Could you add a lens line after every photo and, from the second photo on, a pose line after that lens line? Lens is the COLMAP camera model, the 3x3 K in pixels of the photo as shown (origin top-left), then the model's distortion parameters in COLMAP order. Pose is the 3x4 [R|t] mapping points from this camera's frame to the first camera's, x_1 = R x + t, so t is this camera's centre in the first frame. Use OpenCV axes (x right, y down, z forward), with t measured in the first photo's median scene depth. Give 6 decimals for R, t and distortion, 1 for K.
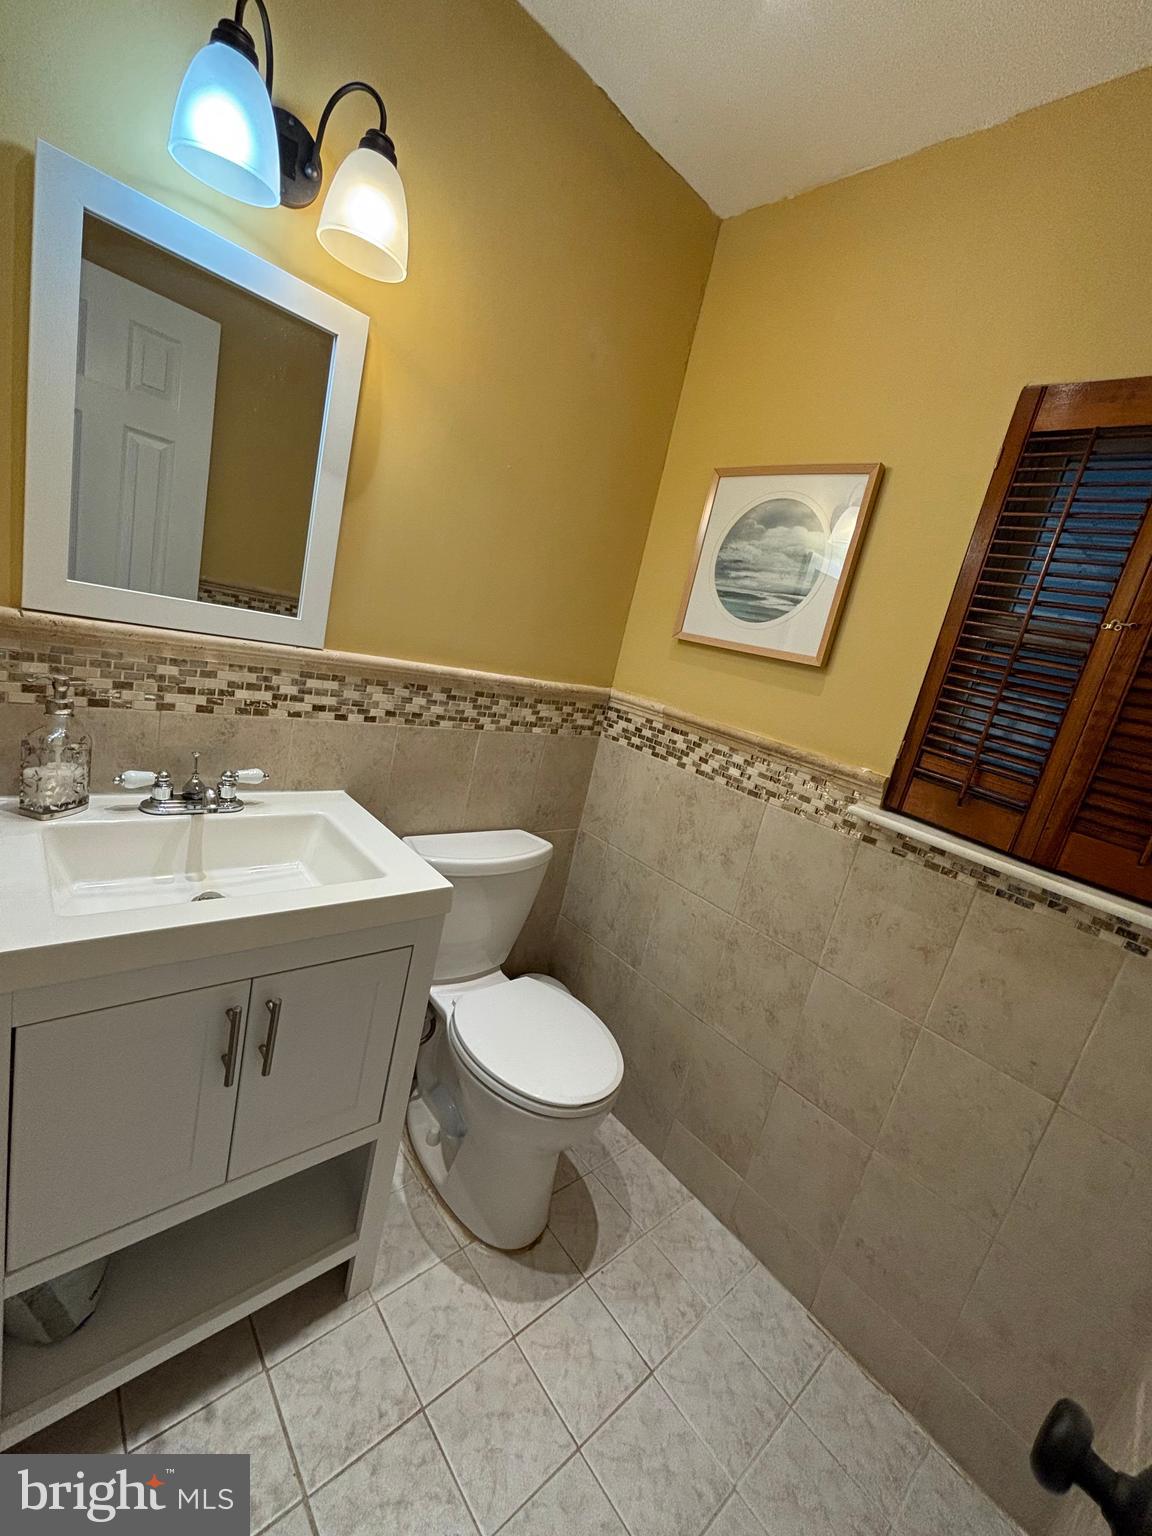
lens RADIAL K [[622.4, 0, 577.9], [0, 622.4, 763.0], [0, 0, 1]] dist [0.001930, -0.000145]
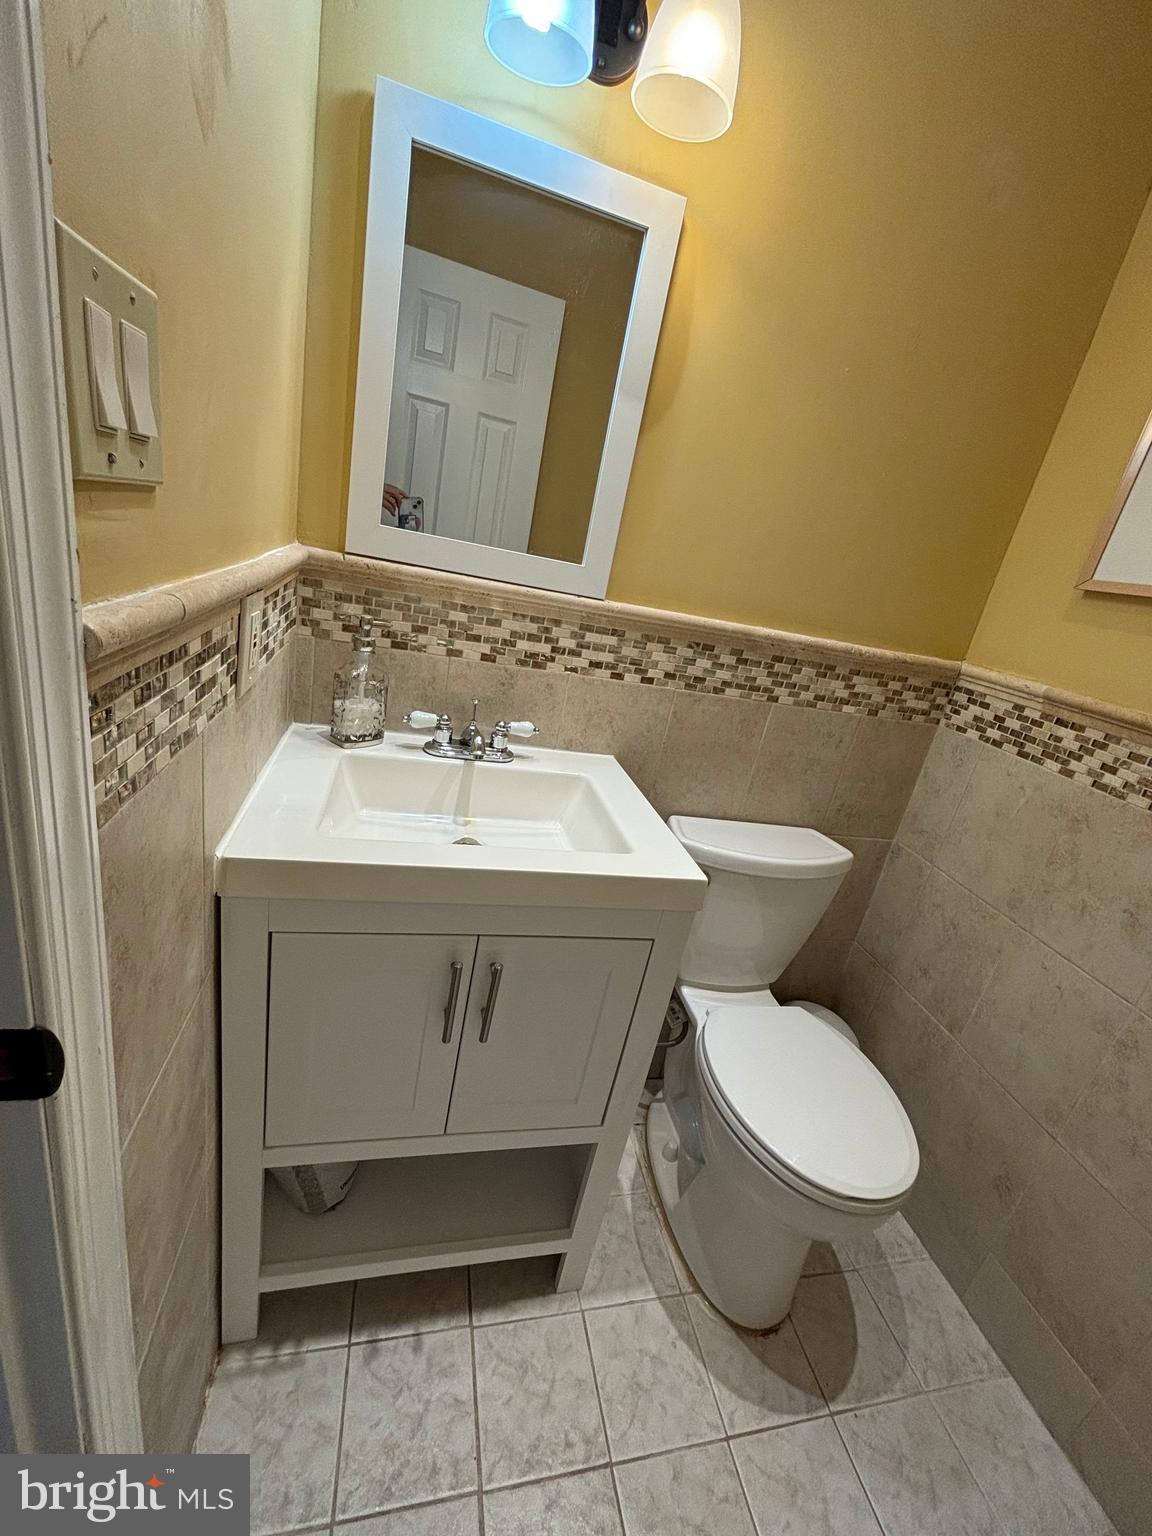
lens RADIAL K [[622.4, 0, 578.7], [0, 622.4, 764.4], [0, 0, 1]] dist [0.001930, -0.000145]
pose [[0.880449, 0.106909, -0.461931, 0.008671], [-0.099760, 0.994209, 0.039955, 0.026527], [0.463528, 0.010904, 0.886015, 0.165386]]
